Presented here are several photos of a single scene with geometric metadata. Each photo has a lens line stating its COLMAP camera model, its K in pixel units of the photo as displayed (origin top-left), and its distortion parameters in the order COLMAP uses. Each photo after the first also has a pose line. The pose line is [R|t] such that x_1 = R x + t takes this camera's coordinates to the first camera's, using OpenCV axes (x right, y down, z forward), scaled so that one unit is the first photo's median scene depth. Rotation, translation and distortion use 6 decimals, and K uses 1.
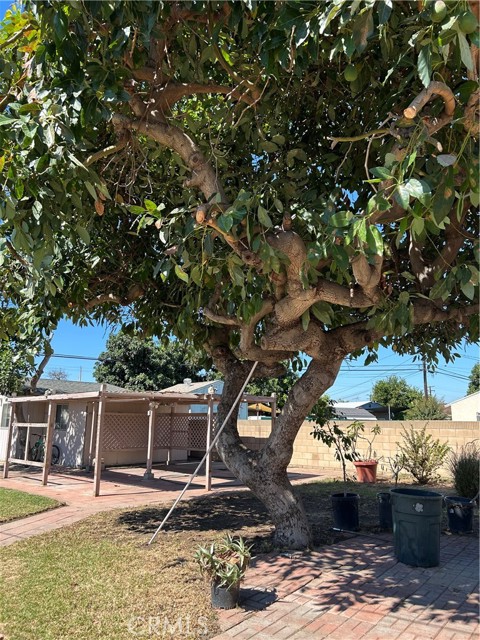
lens RADIAL K [[488.9, 0, 242.9], [0, 488.9, 323.9], [0, 0, 1]] dist [0.060010, -0.063303]
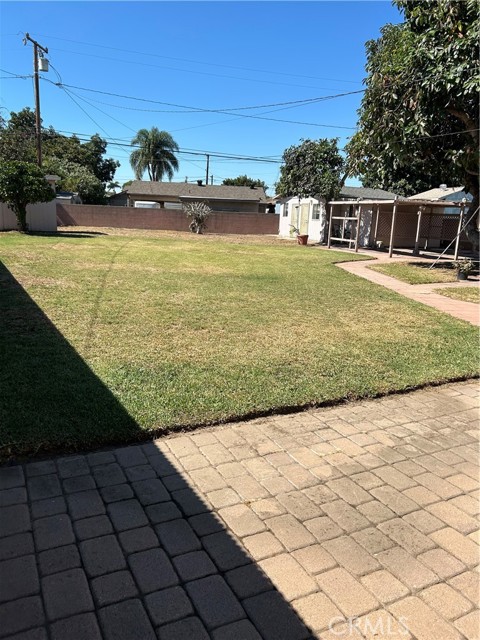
lens RADIAL K [[488.9, 0, 244.7], [0, 488.9, 320.6], [0, 0, 1]] dist [0.060010, -0.063303]
pose [[0.892485, 0.124403, -0.433582, 0.047598], [0.053921, 0.924902, 0.376364, -0.159319], [0.447842, -0.359278, 0.818753, -0.855224]]
